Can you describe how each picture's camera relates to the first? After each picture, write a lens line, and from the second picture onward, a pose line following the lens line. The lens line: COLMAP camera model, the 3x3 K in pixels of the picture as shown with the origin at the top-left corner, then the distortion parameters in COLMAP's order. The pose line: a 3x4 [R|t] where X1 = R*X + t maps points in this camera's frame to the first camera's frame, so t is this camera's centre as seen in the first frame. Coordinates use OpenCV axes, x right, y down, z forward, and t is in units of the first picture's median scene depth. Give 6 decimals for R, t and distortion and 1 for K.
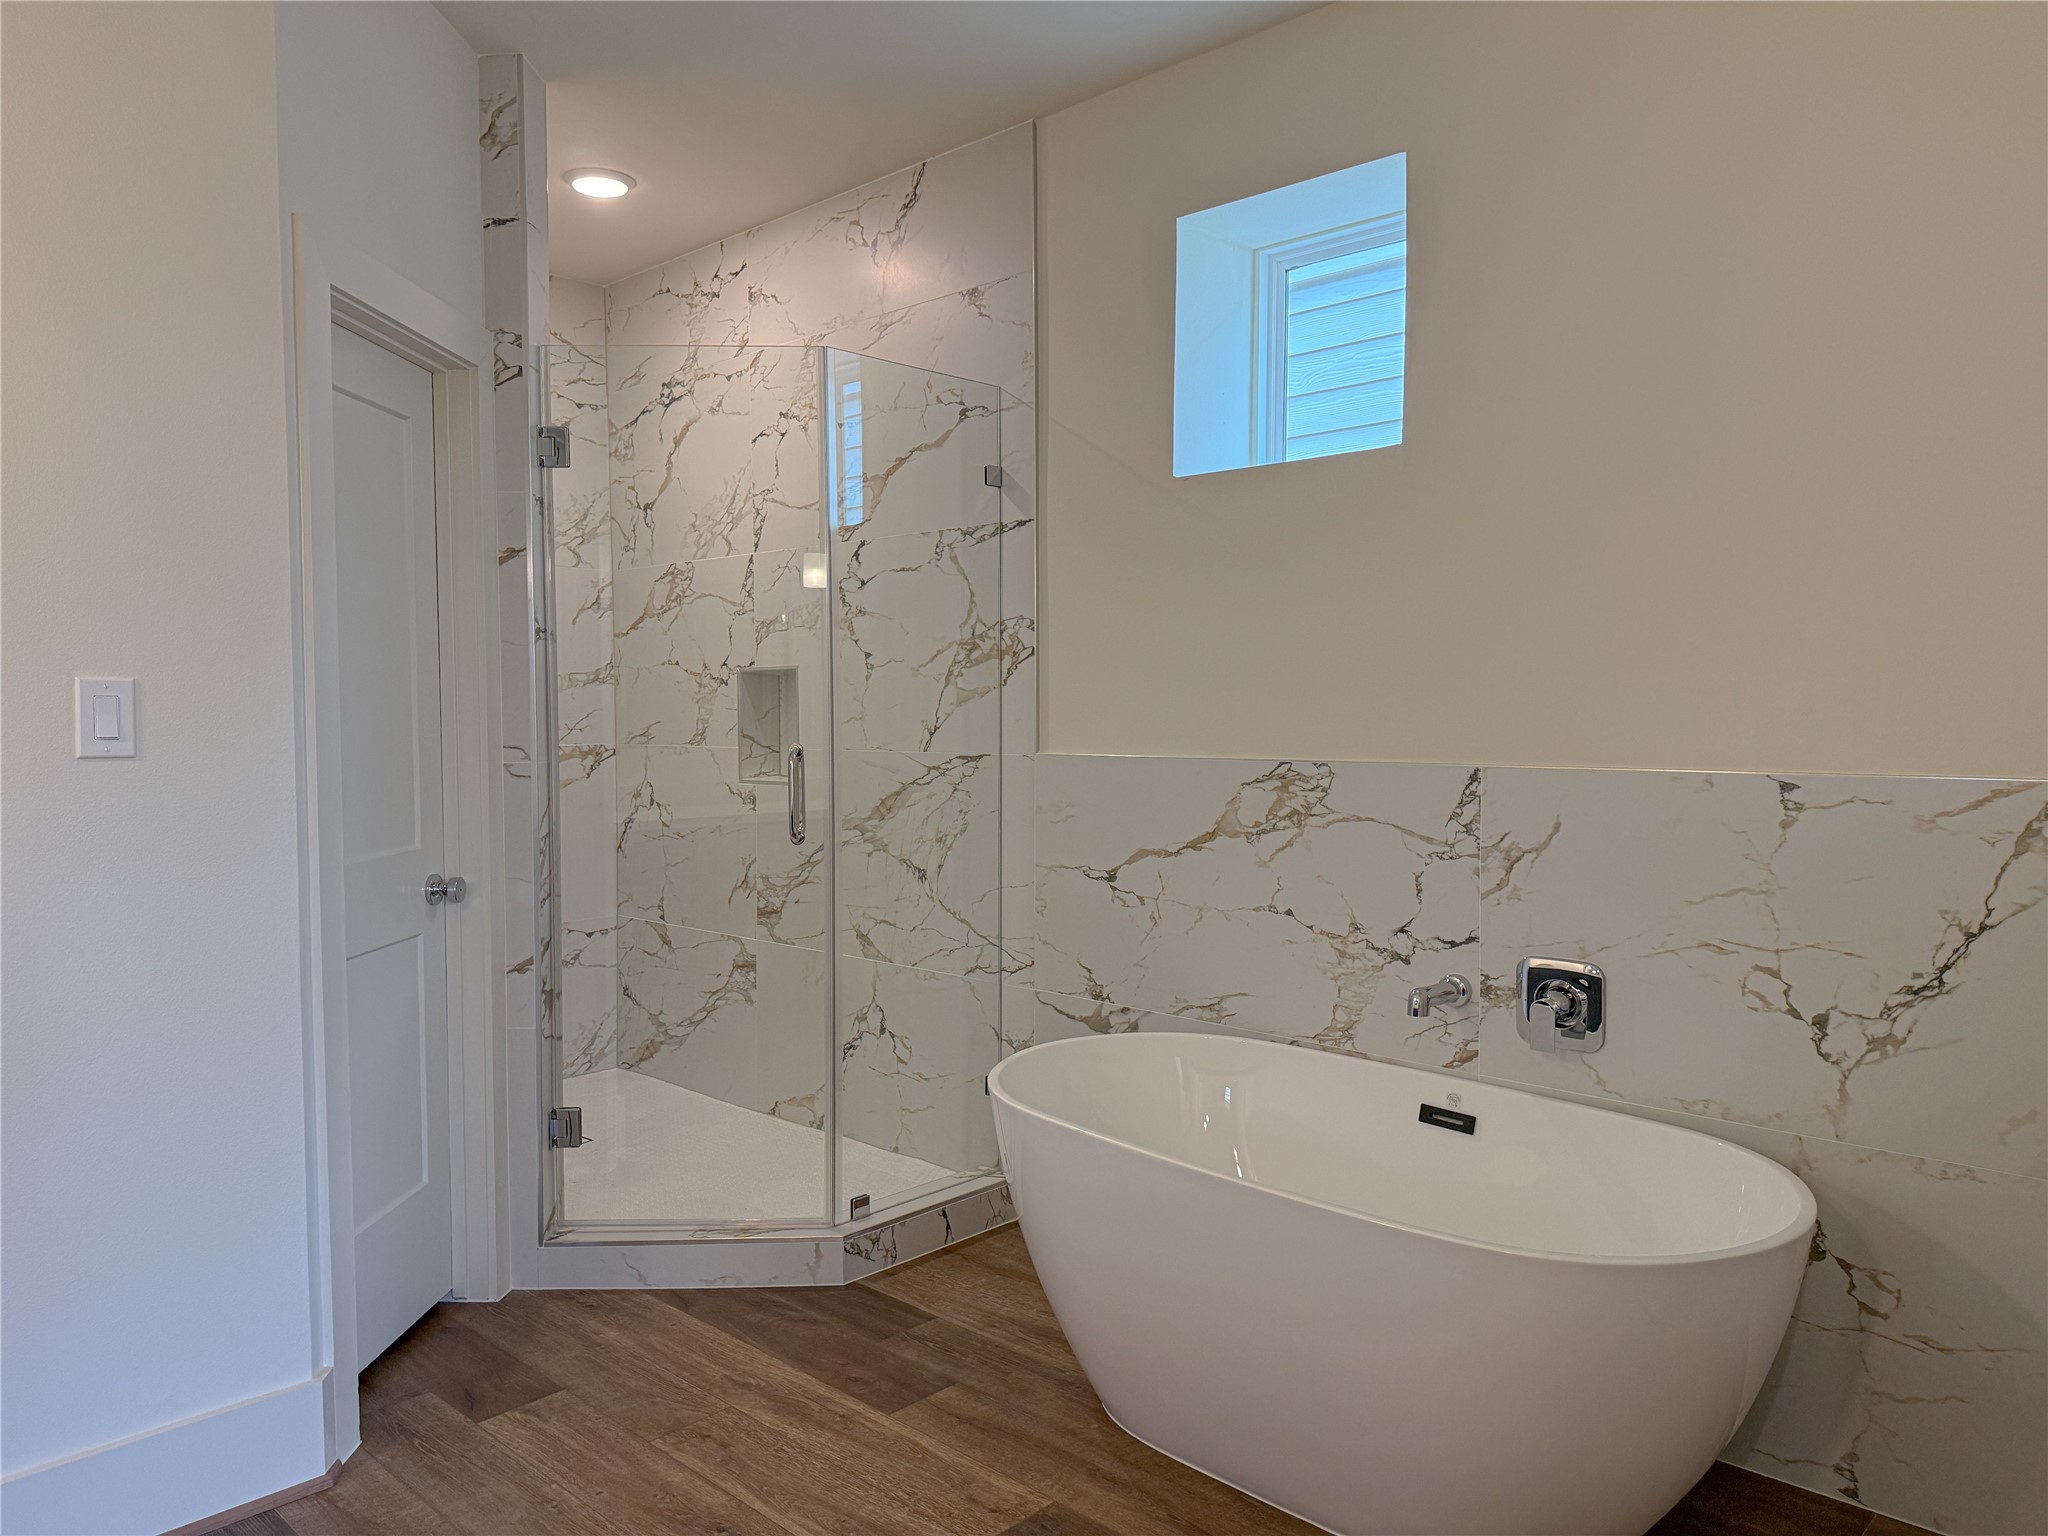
lens RADIAL K [[1429.8, 0, 1020.8], [0, 1429.8, 774.8], [0, 0, 1]] dist [0.142762, -0.240874]
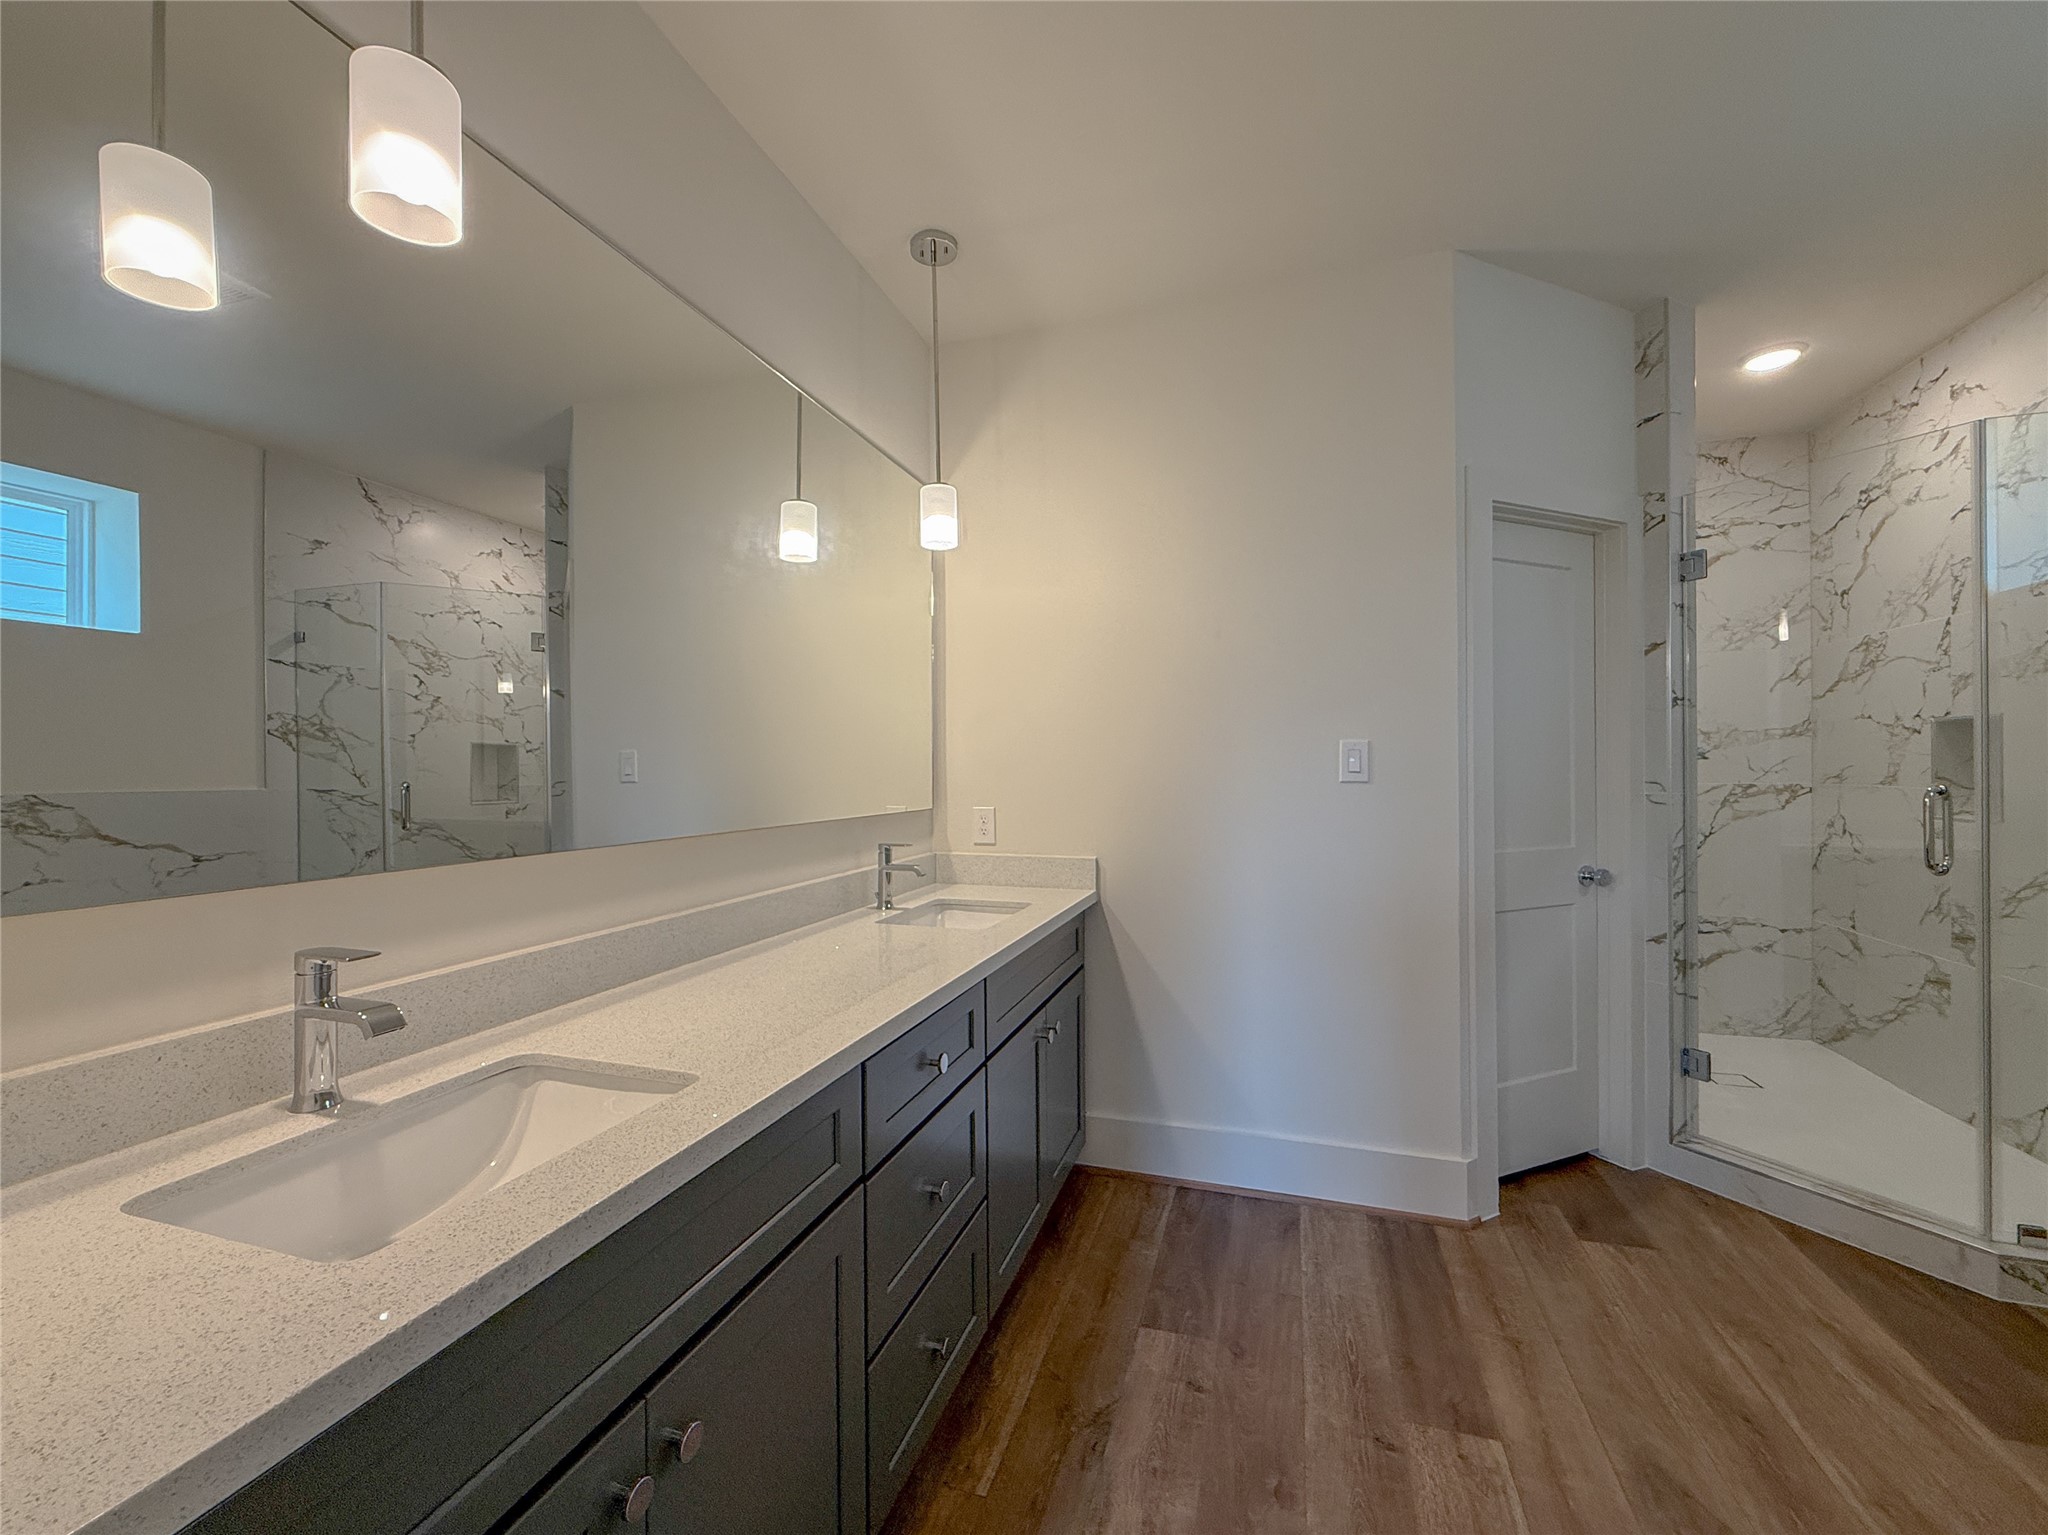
lens RADIAL K [[837.0, 0, 1024.0], [0, 837.0, 767.5], [0, 0, 1]] dist [0.001548, -0.000306]
pose [[0.440632, 0.002795, -0.897684, 0.100529], [-0.036654, 0.999217, -0.014880, 0.000975], [0.896939, 0.039461, 0.440389, 0.077779]]
